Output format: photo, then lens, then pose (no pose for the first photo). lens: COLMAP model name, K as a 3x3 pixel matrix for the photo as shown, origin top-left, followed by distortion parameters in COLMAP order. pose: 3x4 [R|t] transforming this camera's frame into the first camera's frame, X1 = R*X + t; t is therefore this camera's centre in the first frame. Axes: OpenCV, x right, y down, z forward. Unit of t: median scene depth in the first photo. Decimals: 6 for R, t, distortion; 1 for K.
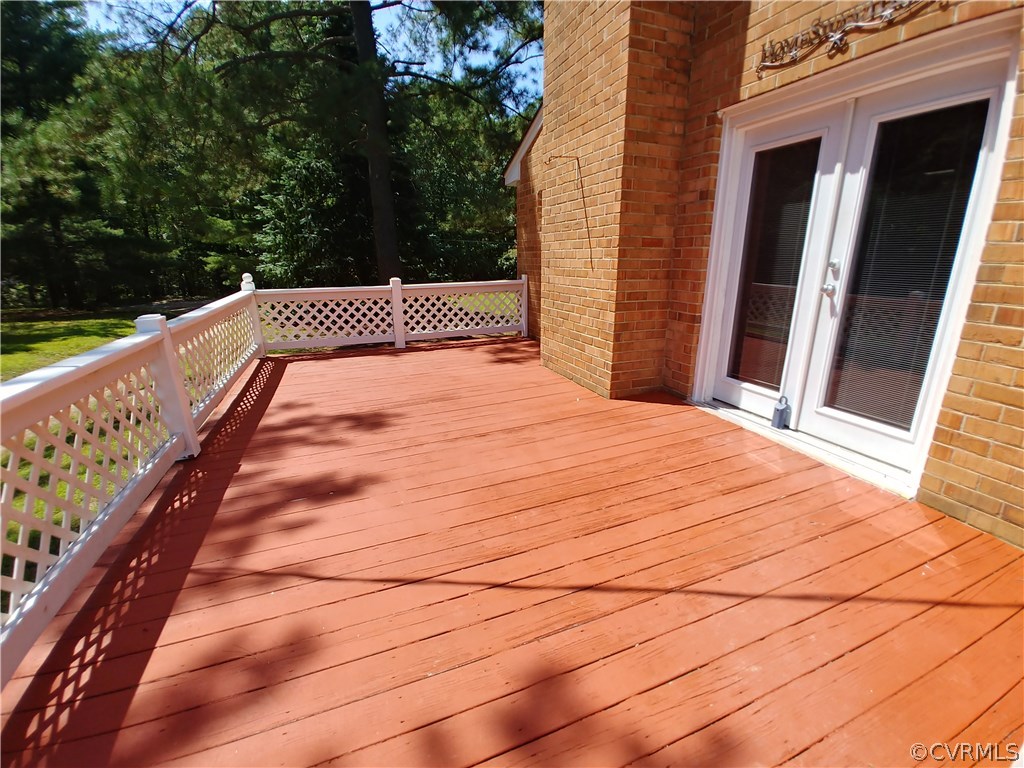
lens RADIAL K [[452.4, 0, 519.7], [0, 452.4, 389.6], [0, 0, 1]] dist [-0.027642, 0.006725]
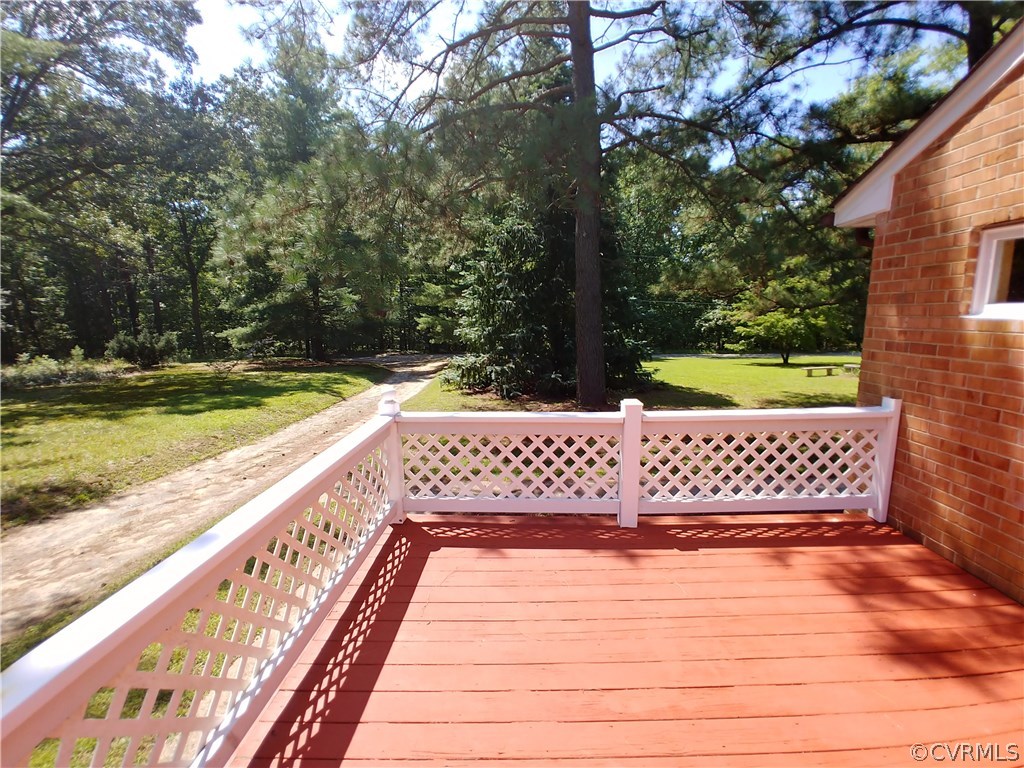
lens RADIAL K [[452.4, 0, 519.7], [0, 452.4, 389.6], [0, 0, 1]] dist [-0.027642, 0.006725]
pose [[0.923576, 0.059852, -0.378715, -0.079419], [-0.104863, 0.989512, -0.099349, -0.077698], [0.368797, 0.131470, 0.920165, 0.184290]]
